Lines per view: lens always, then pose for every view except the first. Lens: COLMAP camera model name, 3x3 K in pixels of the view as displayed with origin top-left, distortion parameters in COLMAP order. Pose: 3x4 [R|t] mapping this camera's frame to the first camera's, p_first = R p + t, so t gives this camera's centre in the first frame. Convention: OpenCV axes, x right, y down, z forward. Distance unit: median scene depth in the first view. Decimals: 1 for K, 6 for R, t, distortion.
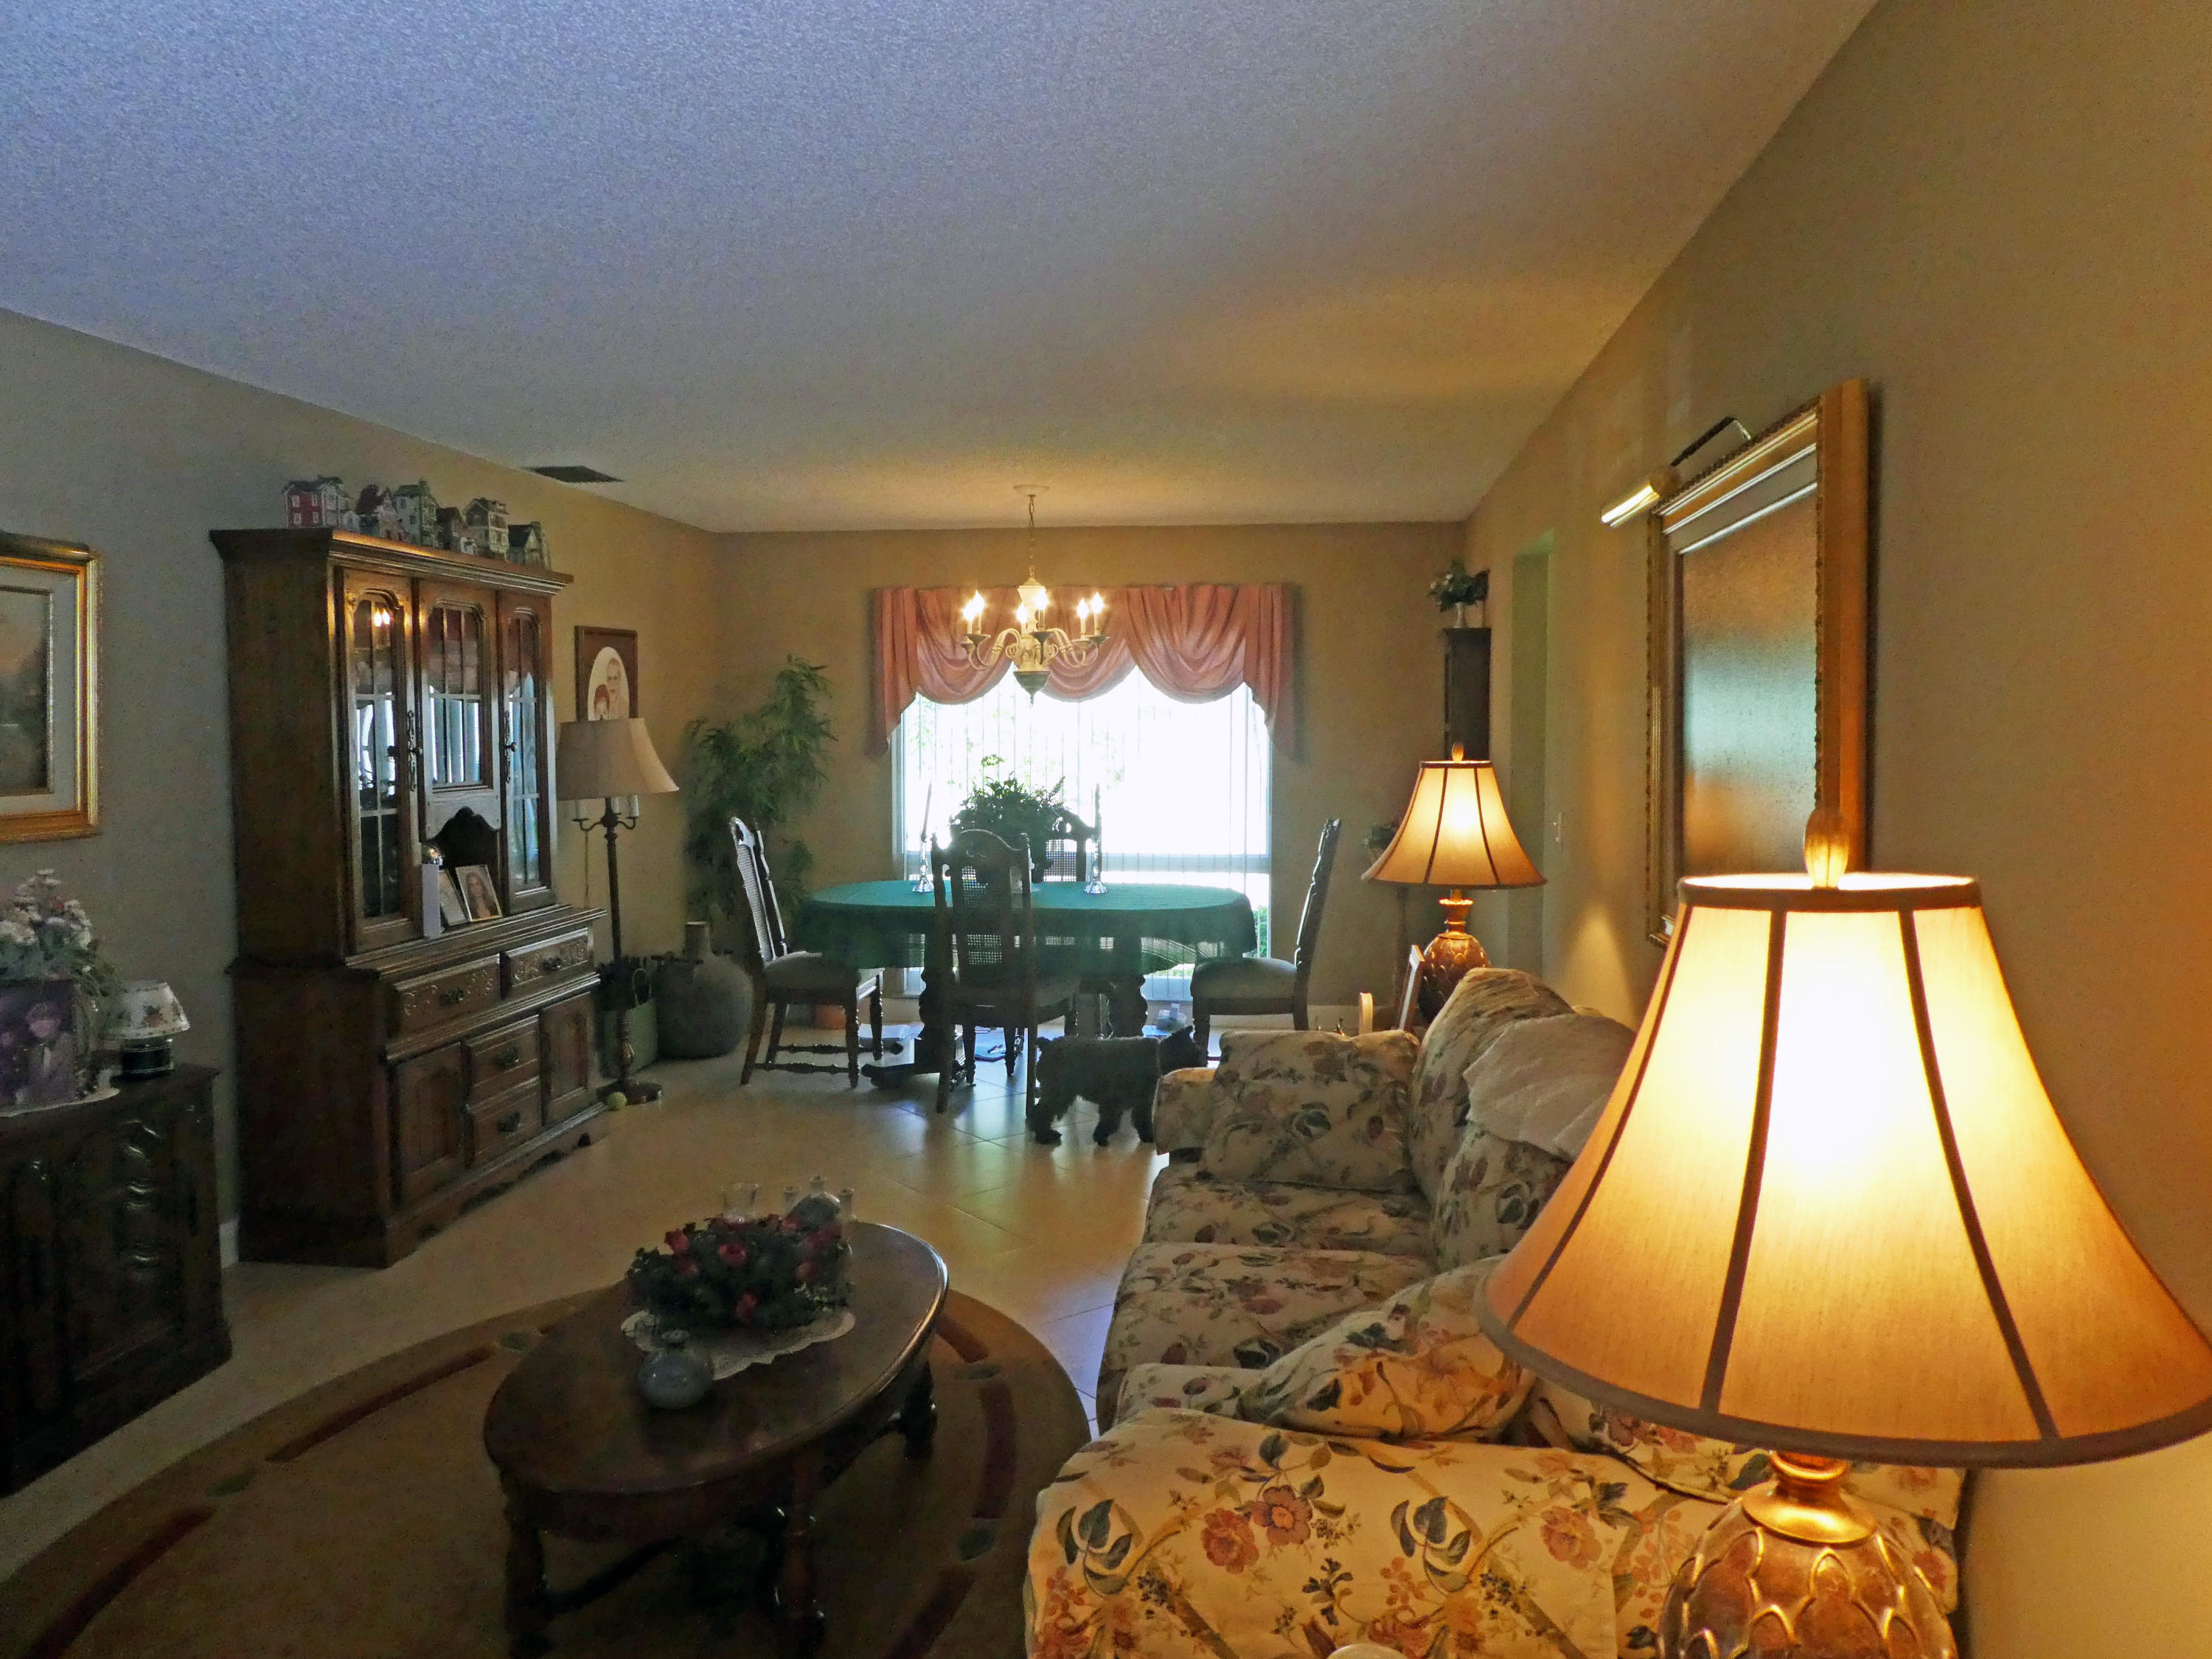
lens RADIAL K [[1602.2, 0, 1109.1], [0, 1602.2, 801.3], [0, 0, 1]] dist [-0.001230, -0.001512]
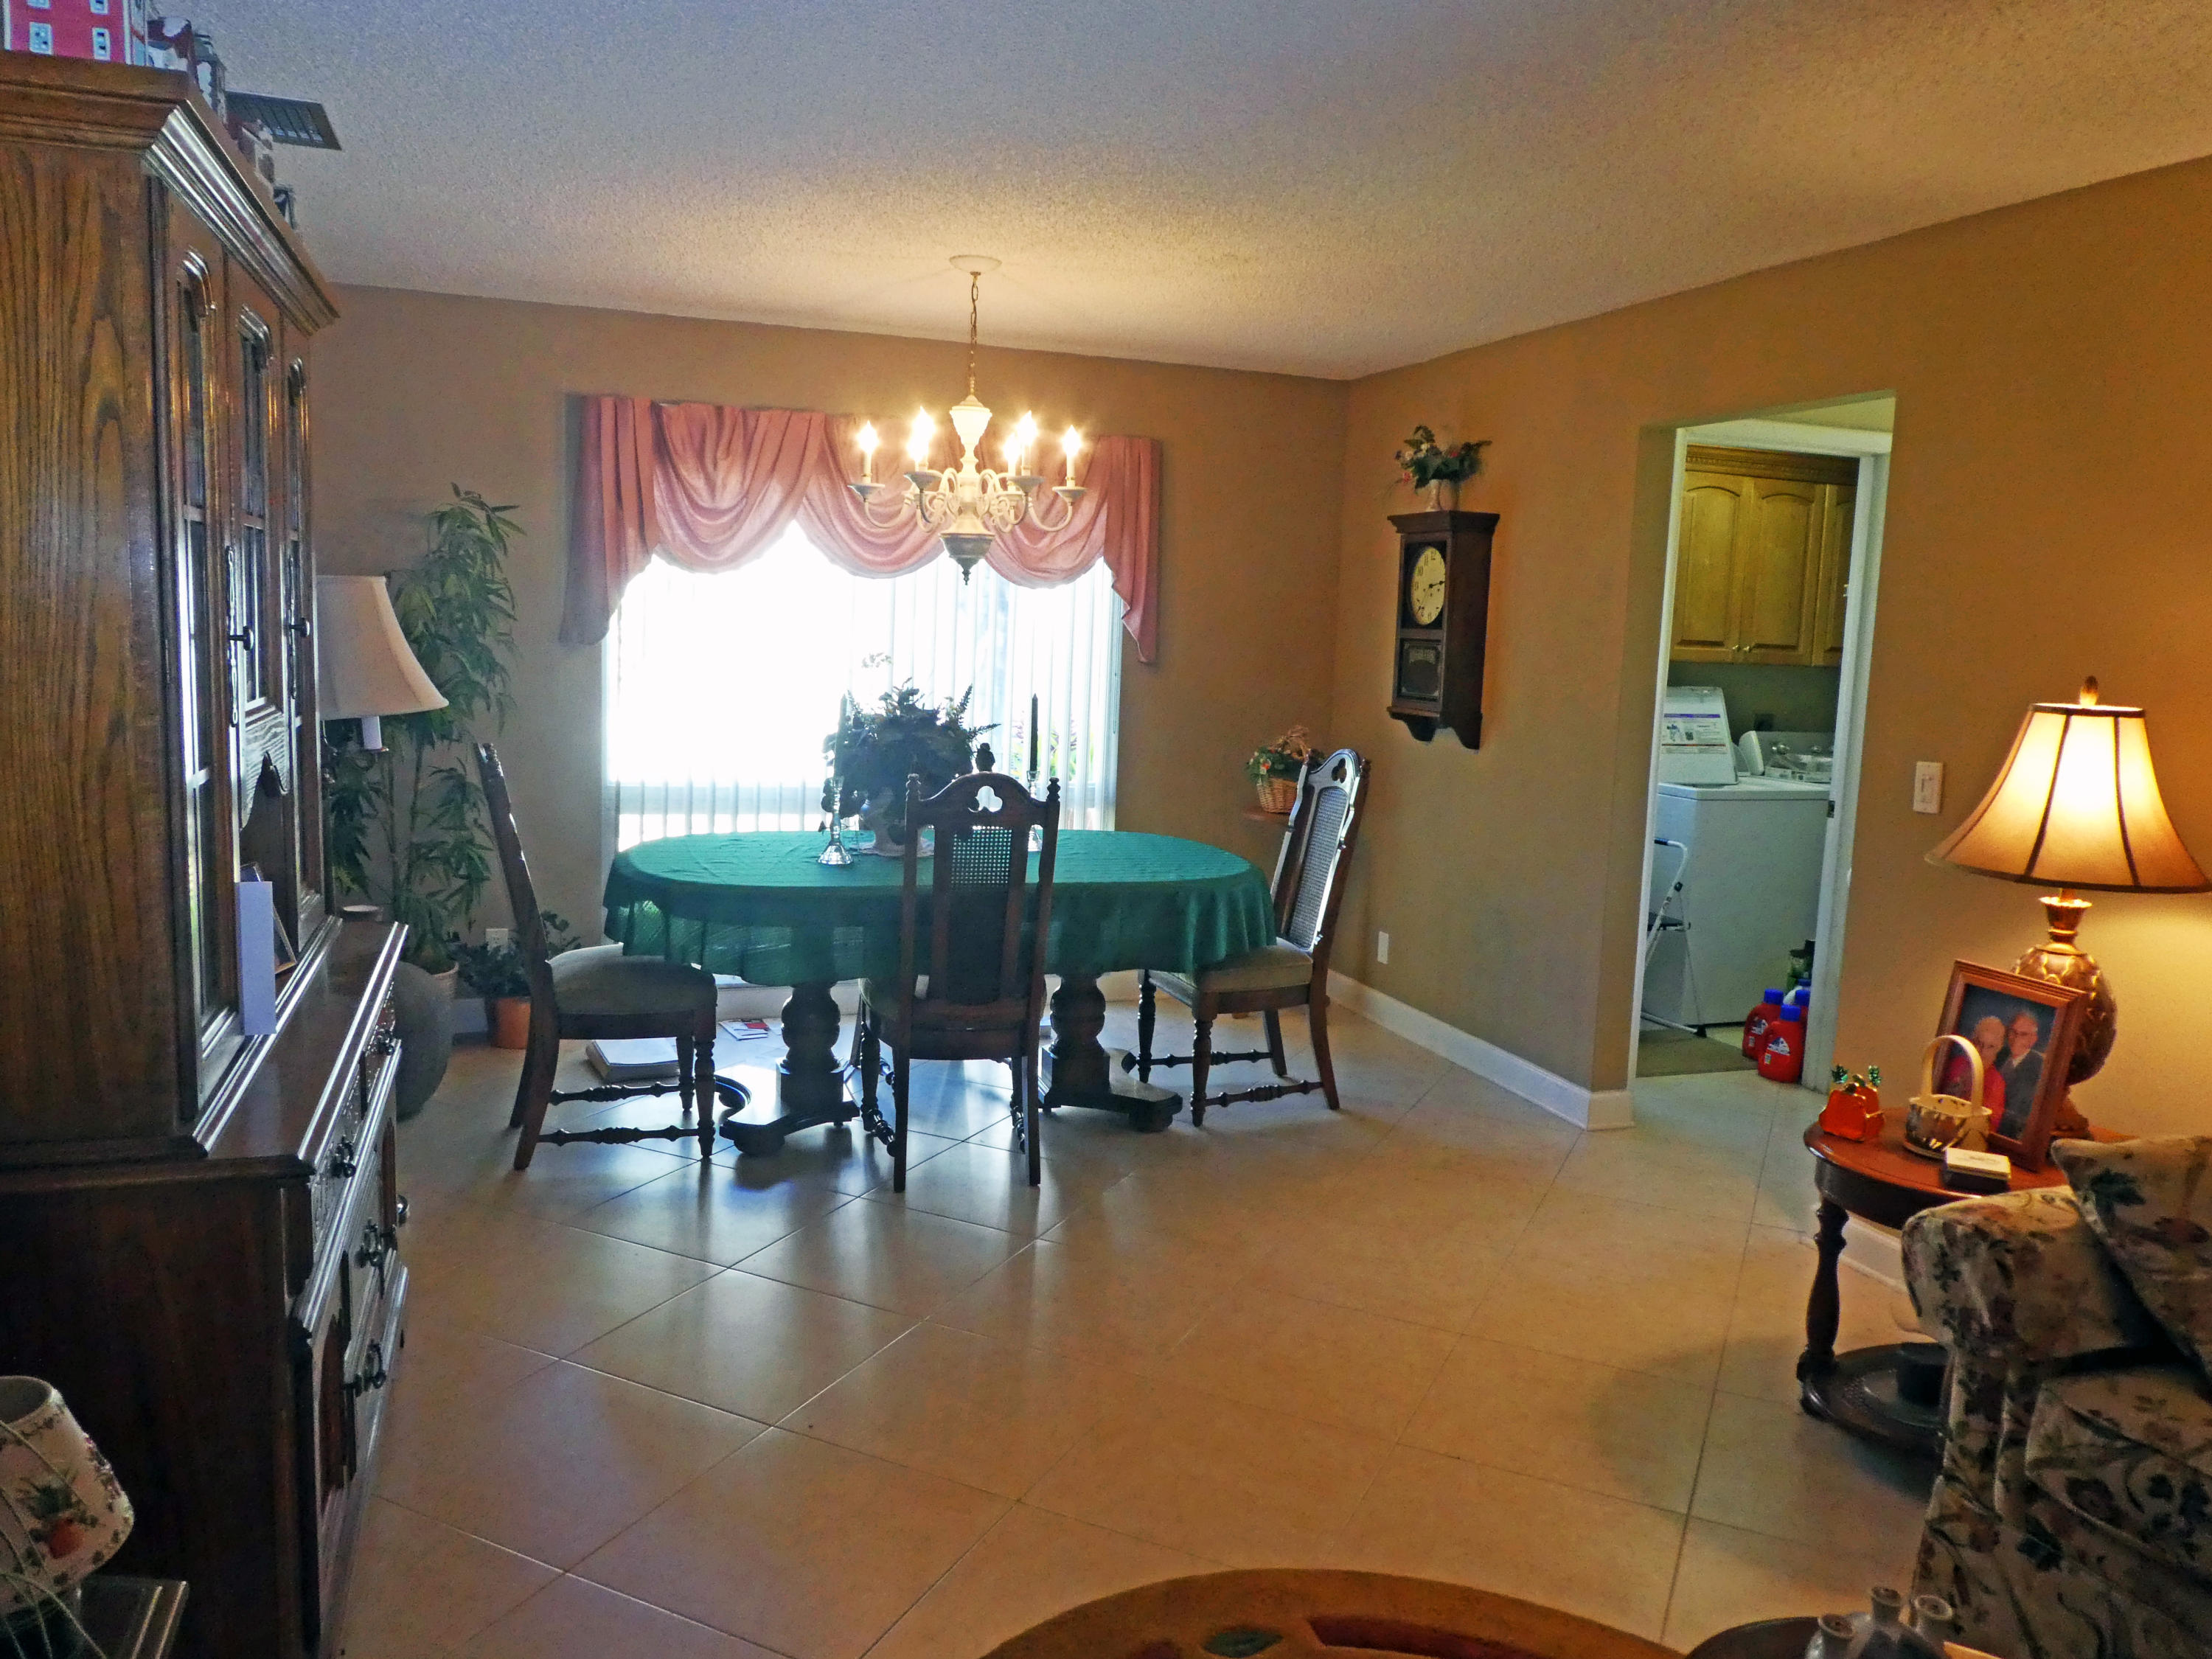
lens RADIAL K [[1602.2, 0, 1109.1], [0, 1602.2, 801.3], [0, 0, 1]] dist [-0.001230, -0.001512]
pose [[0.893139, -0.017035, 0.449458, -0.292977], [-0.015789, 0.997479, 0.069180, -0.015321], [-0.449504, -0.068884, 0.890619, 0.343107]]
